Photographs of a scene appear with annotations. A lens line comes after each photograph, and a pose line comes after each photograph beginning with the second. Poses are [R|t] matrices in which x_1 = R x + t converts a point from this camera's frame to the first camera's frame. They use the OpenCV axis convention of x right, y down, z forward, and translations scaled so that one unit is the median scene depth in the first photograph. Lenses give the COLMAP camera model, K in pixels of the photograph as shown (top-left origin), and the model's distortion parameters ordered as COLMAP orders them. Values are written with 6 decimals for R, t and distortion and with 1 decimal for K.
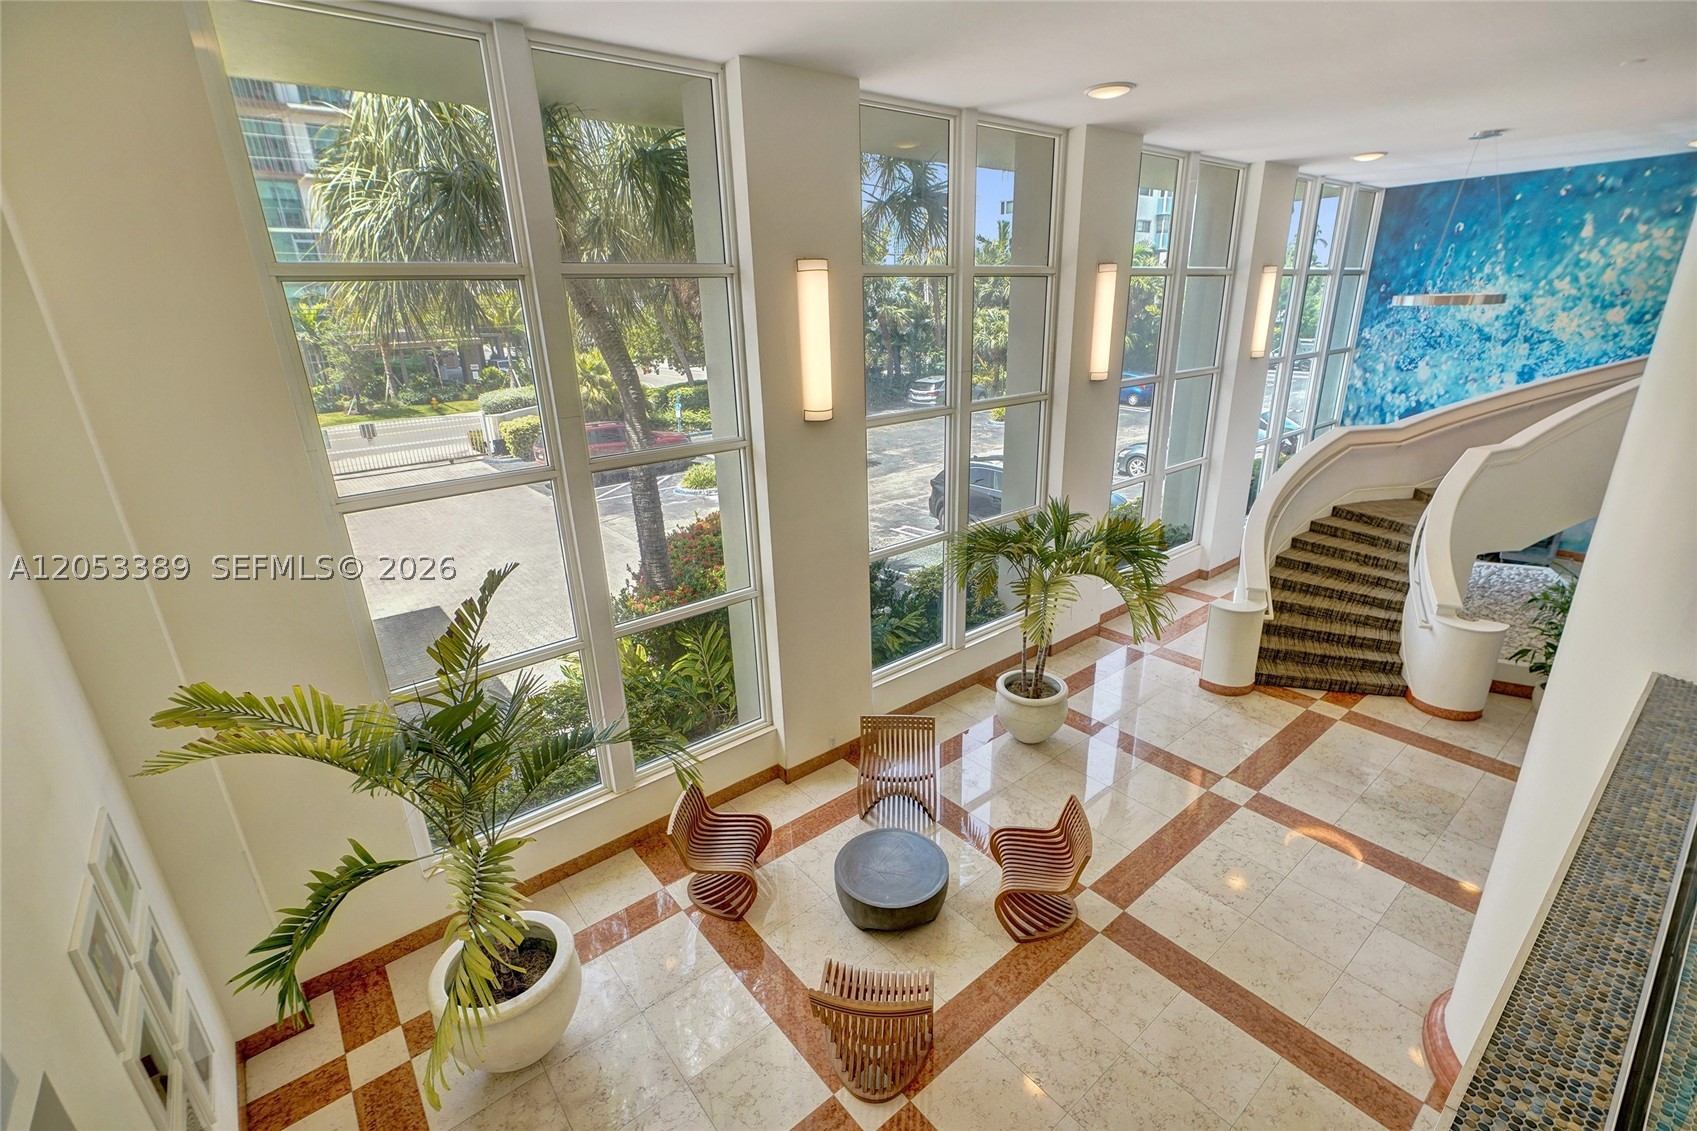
lens RADIAL K [[760.8, 0, 861.3], [0, 760.8, 580.3], [0, 0, 1]] dist [-0.009300, 0.003492]
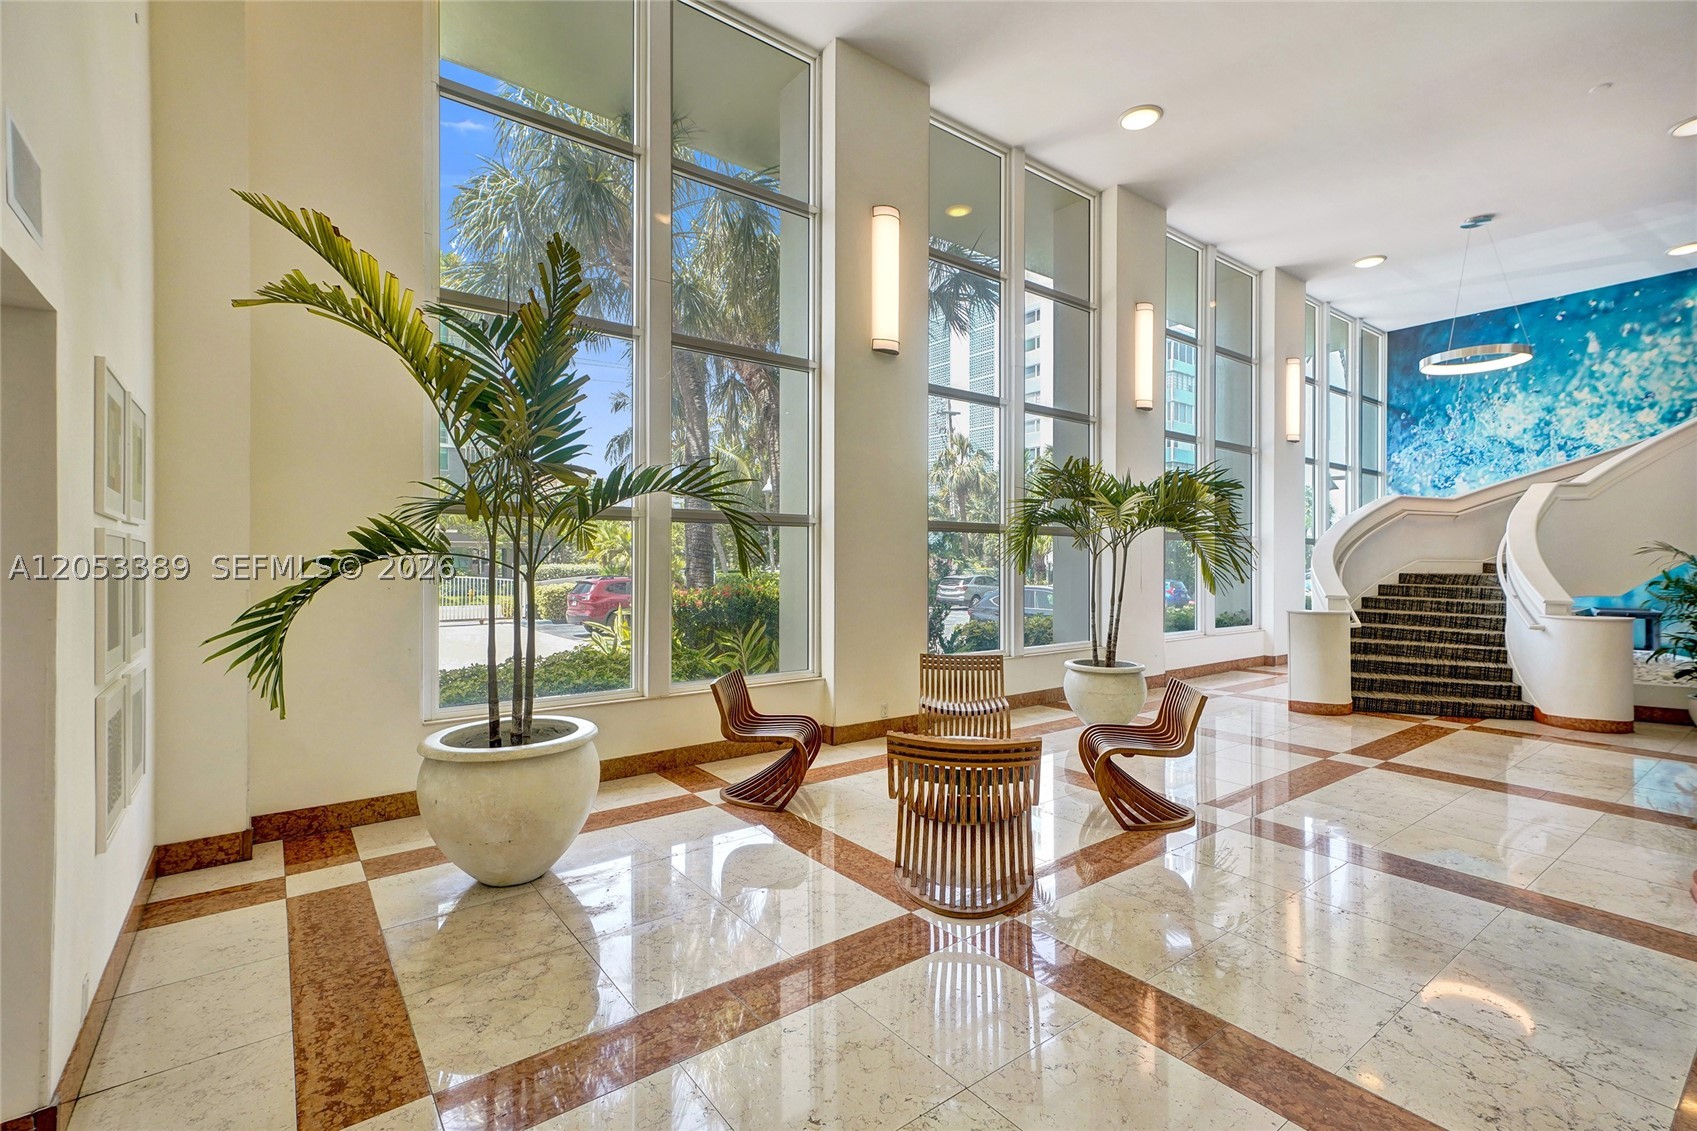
lens RADIAL K [[760.8, 0, 844.1], [0, 760.8, 571.8], [0, 0, 1]] dist [-0.009300, 0.003492]
pose [[0.998251, 0.026003, -0.053087, -0.027654], [-0.042428, 0.940498, -0.337140, 0.241591], [0.041161, 0.338802, 0.939957, 0.064624]]
